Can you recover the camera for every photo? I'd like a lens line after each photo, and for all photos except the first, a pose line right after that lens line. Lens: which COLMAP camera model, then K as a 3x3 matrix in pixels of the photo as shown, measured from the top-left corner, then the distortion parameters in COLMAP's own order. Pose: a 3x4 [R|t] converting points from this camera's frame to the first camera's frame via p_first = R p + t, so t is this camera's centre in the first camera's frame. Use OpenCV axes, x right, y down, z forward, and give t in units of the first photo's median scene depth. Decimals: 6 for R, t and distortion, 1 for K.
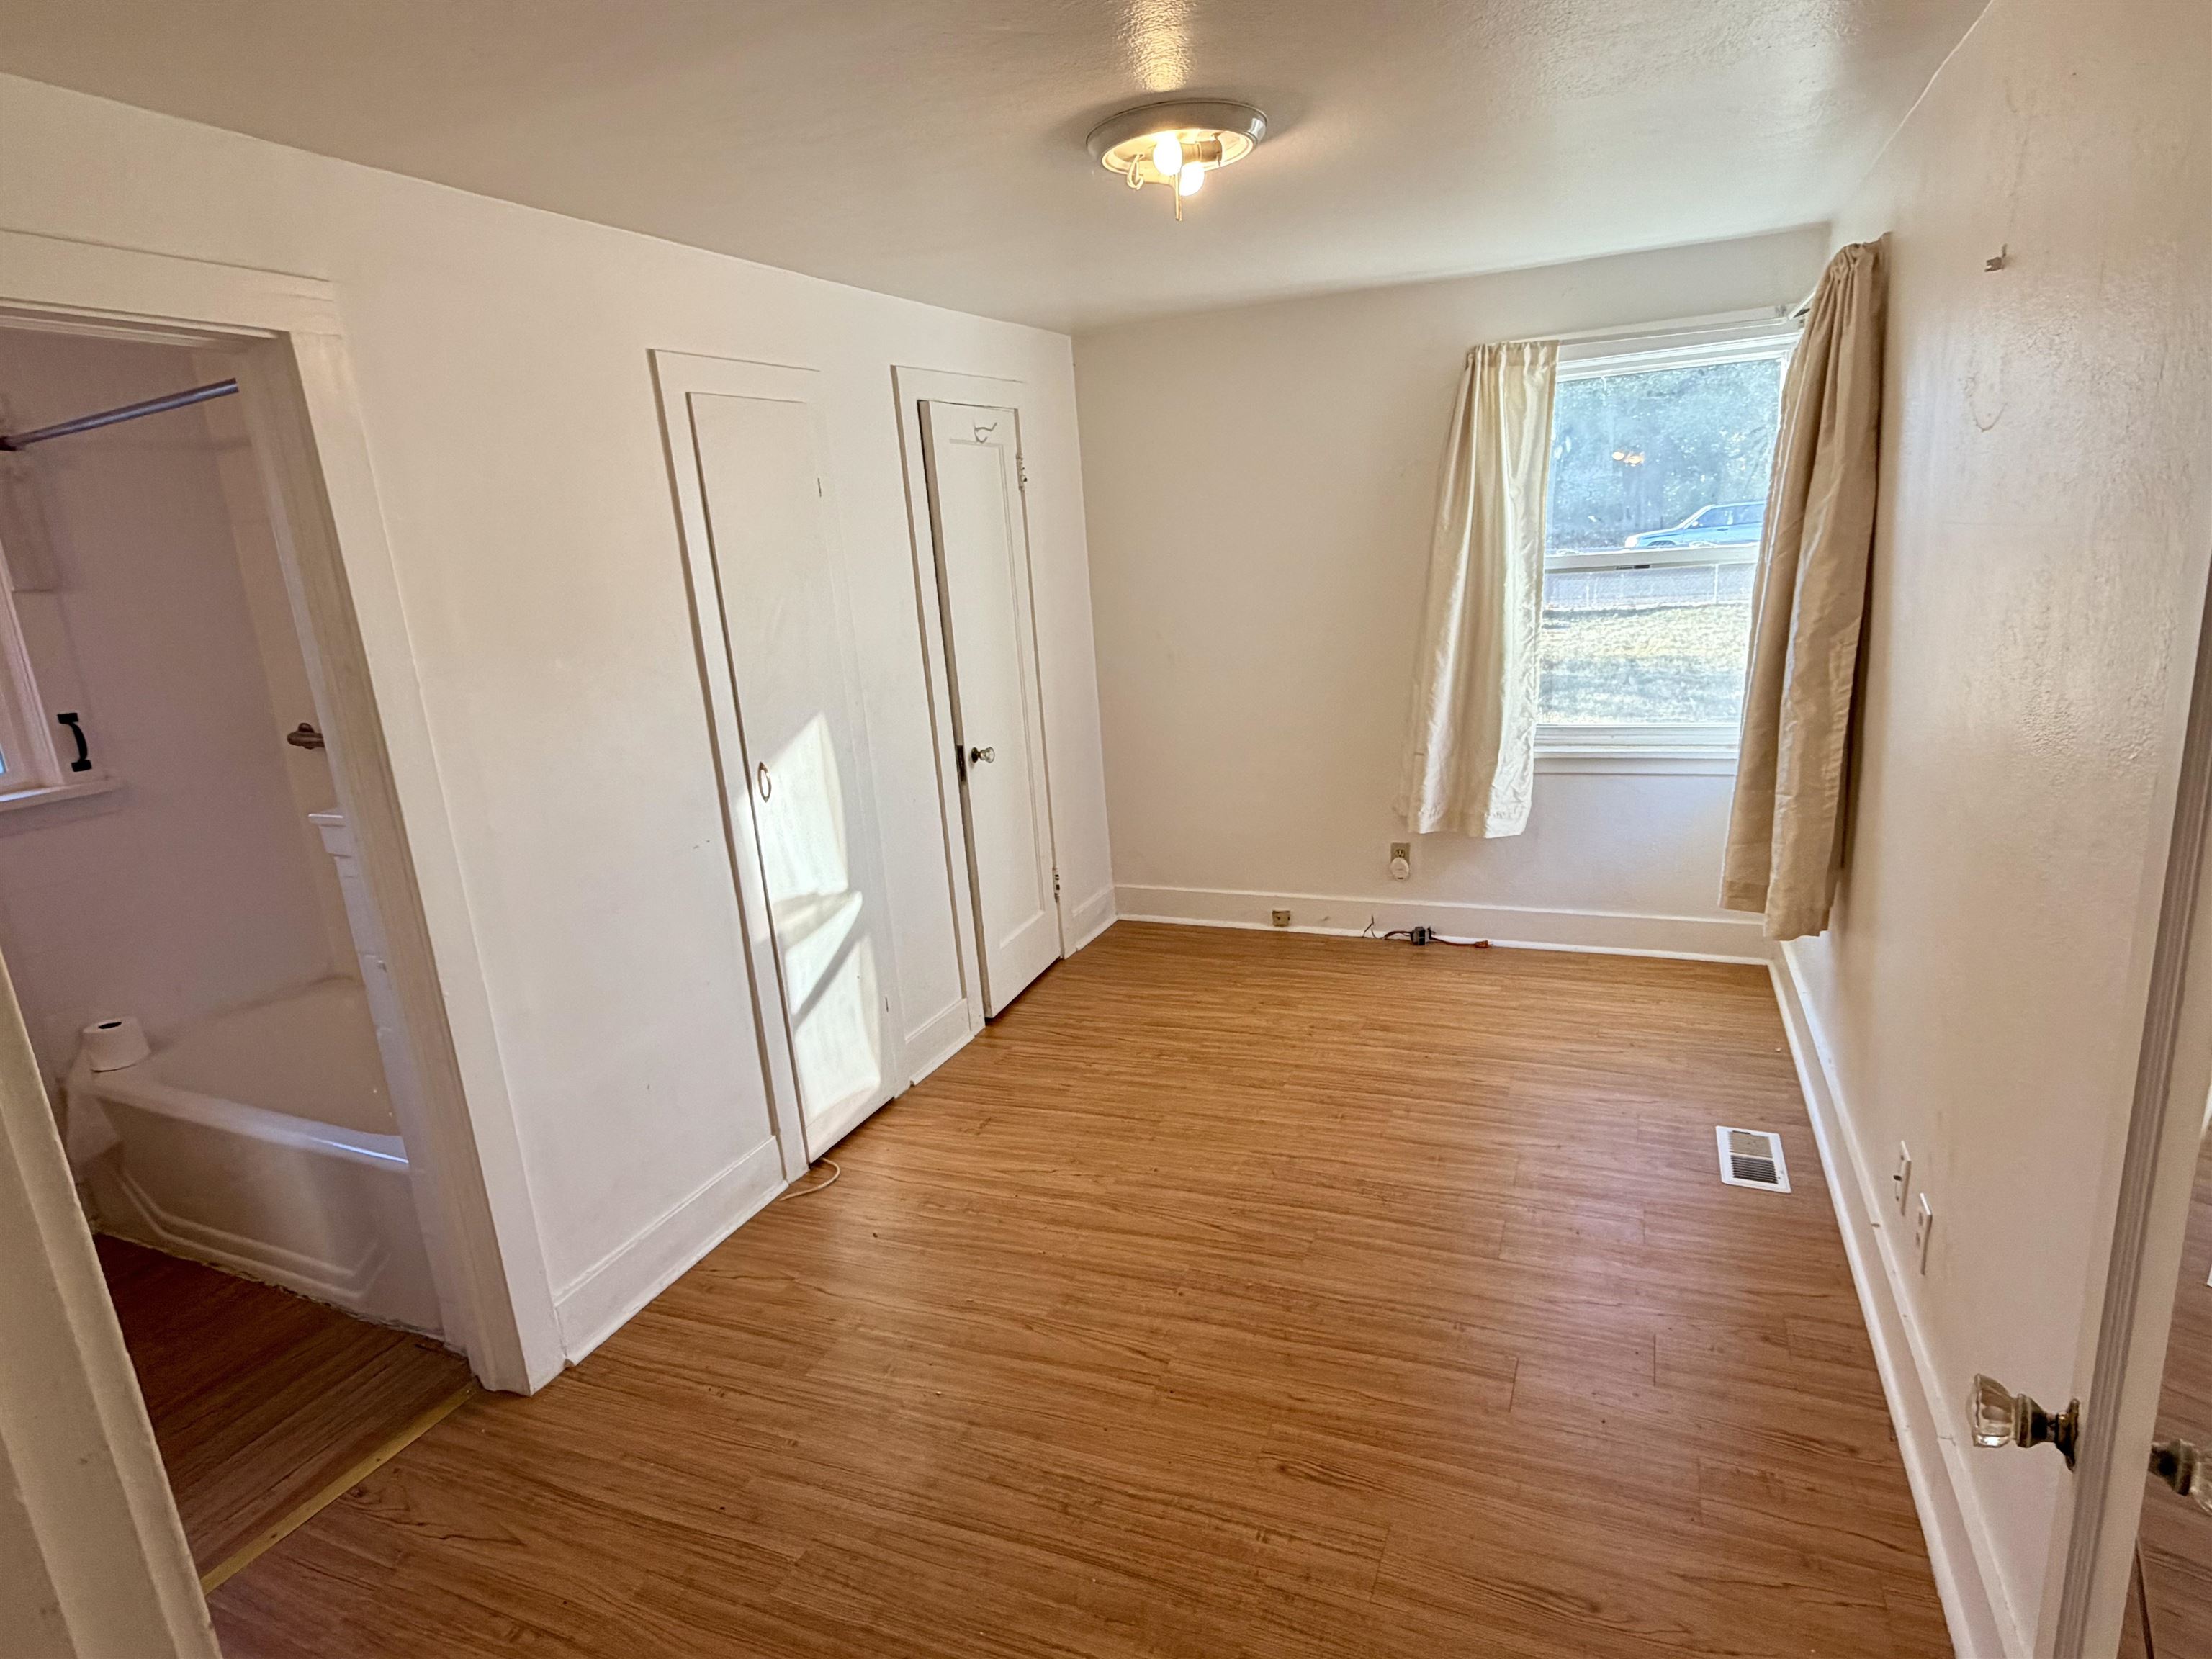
lens RADIAL K [[1189.2, 0, 1106.0], [0, 1189.2, 829.5], [0, 0, 1]] dist [0.000196, 0.000032]
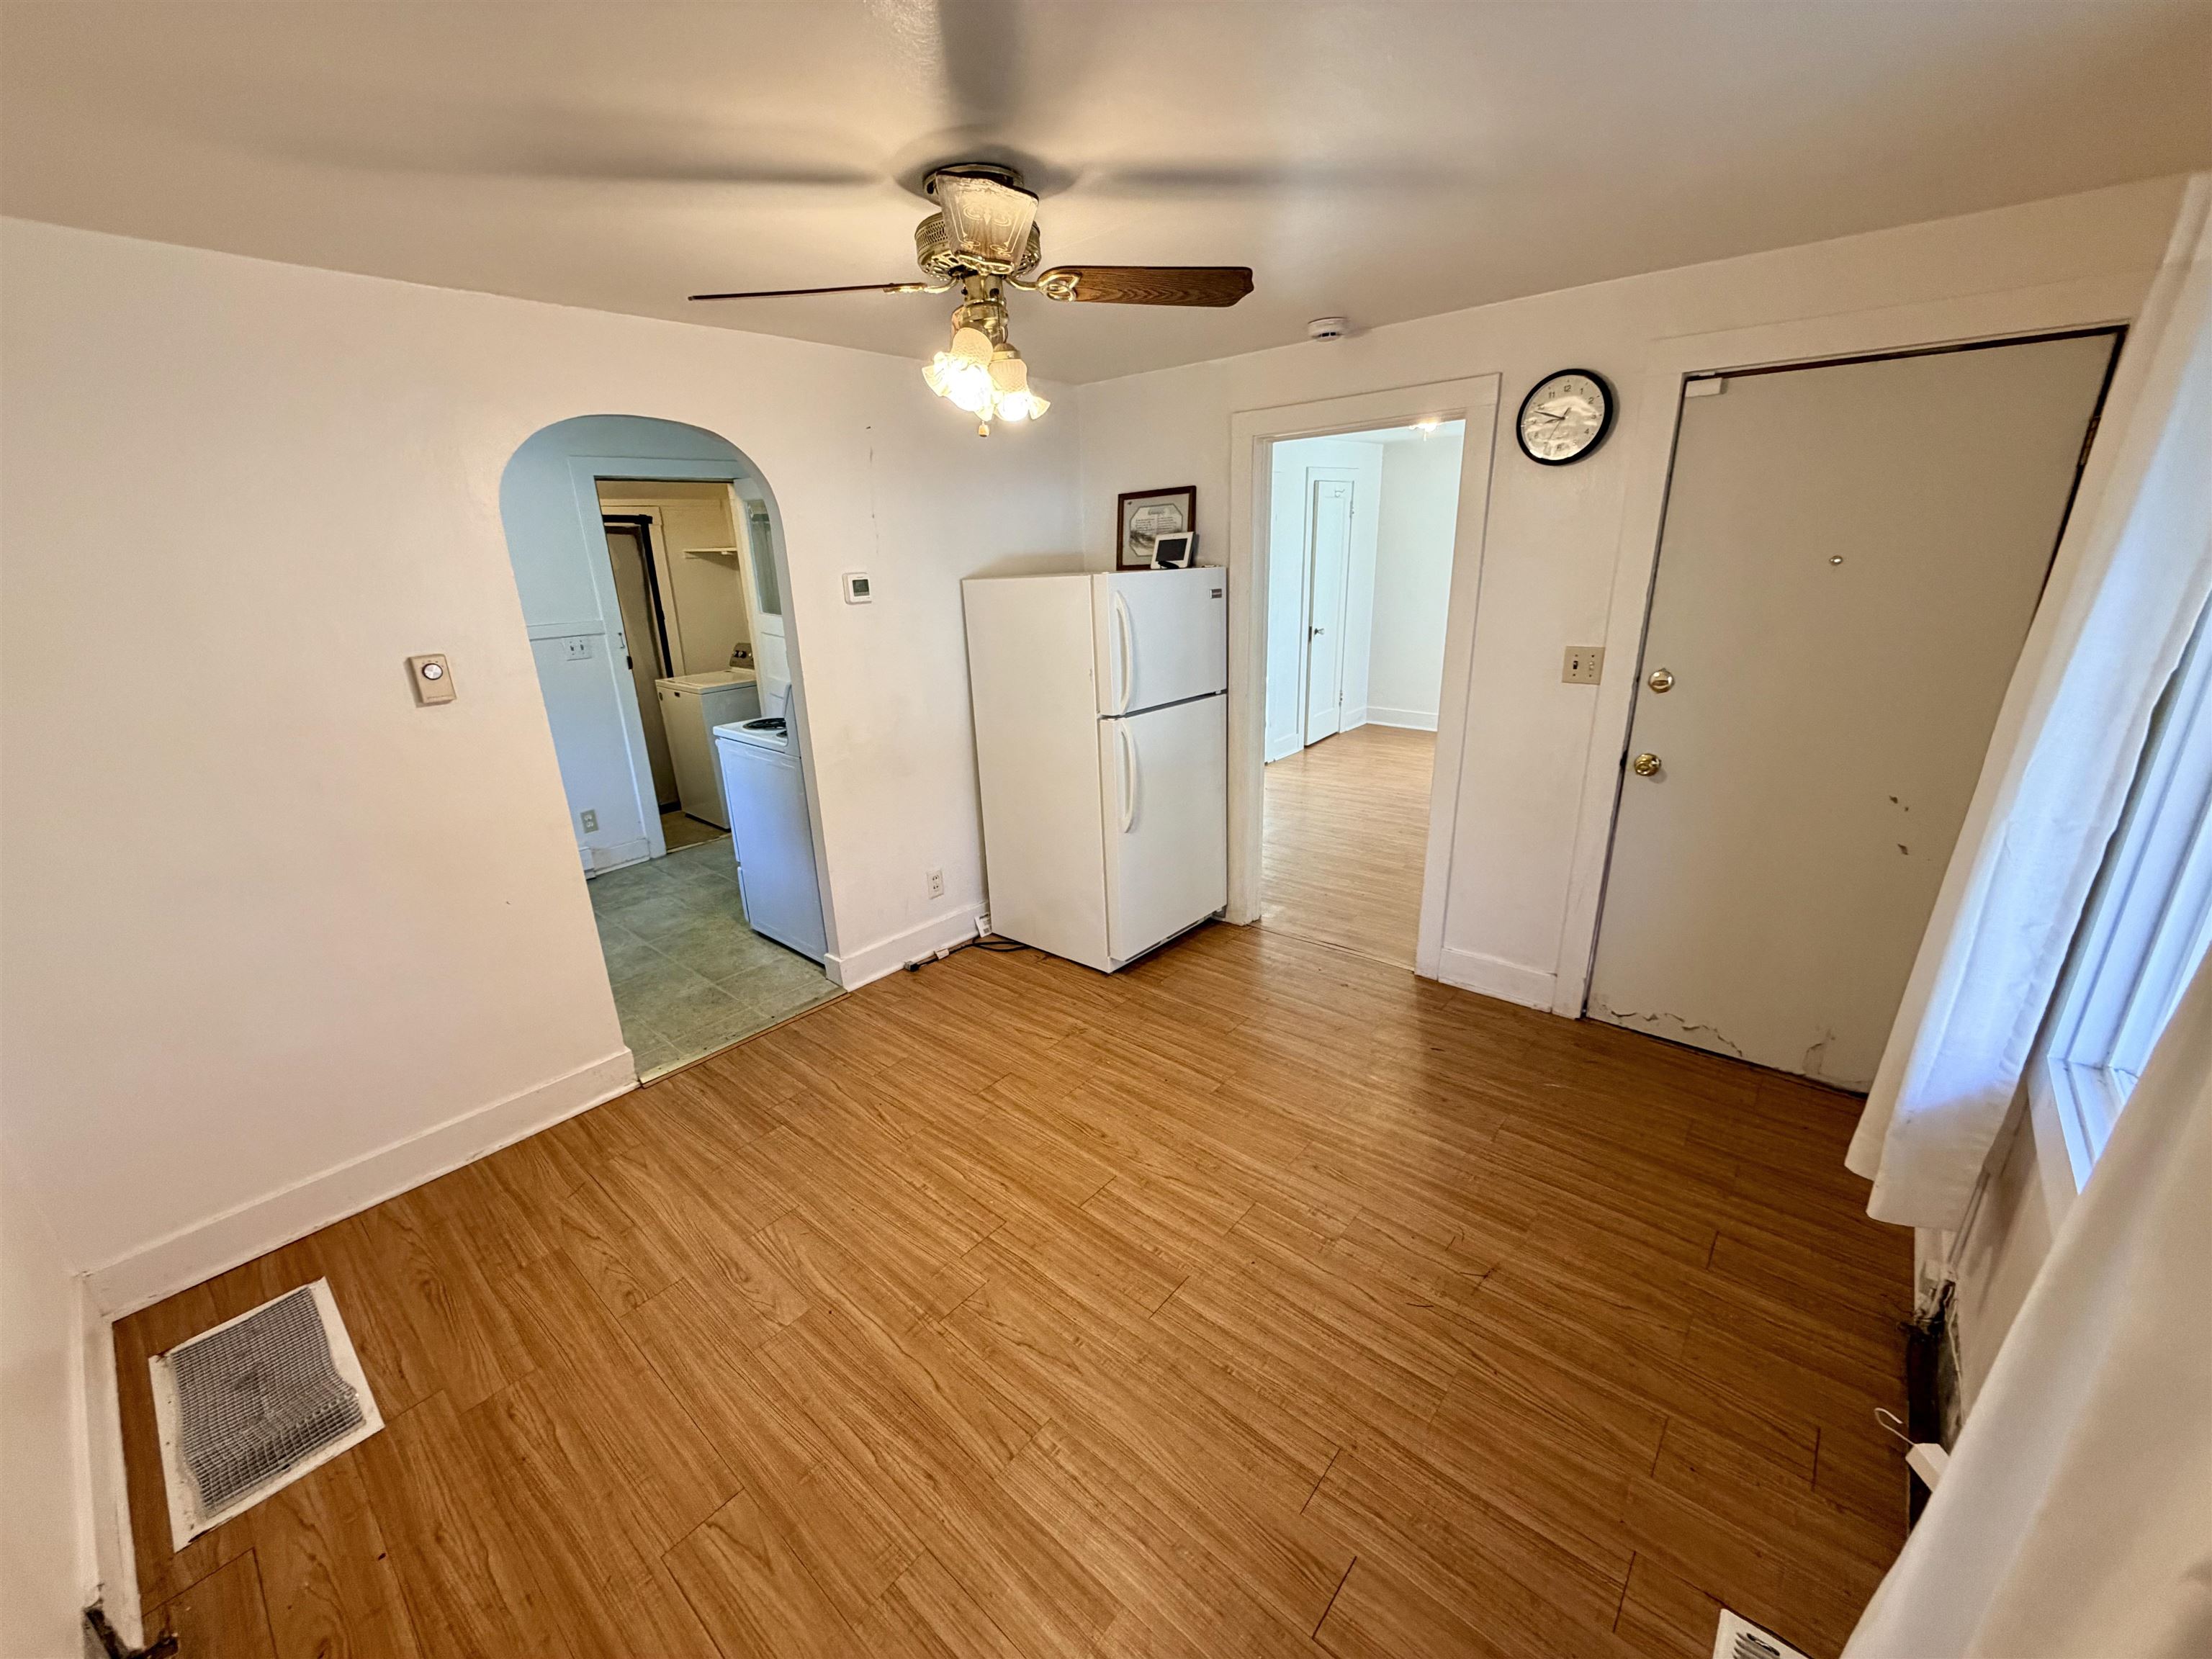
lens RADIAL K [[876.8, 0, 1100.3], [0, 876.8, 831.4], [0, 0, 1]] dist [0.000535, 0.000024]
pose [[0.954415, 0.137518, -0.264915, -0.001603], [-0.112916, 0.987931, 0.106033, 0.200416], [0.276299, -0.071286, 0.958424, -0.855366]]
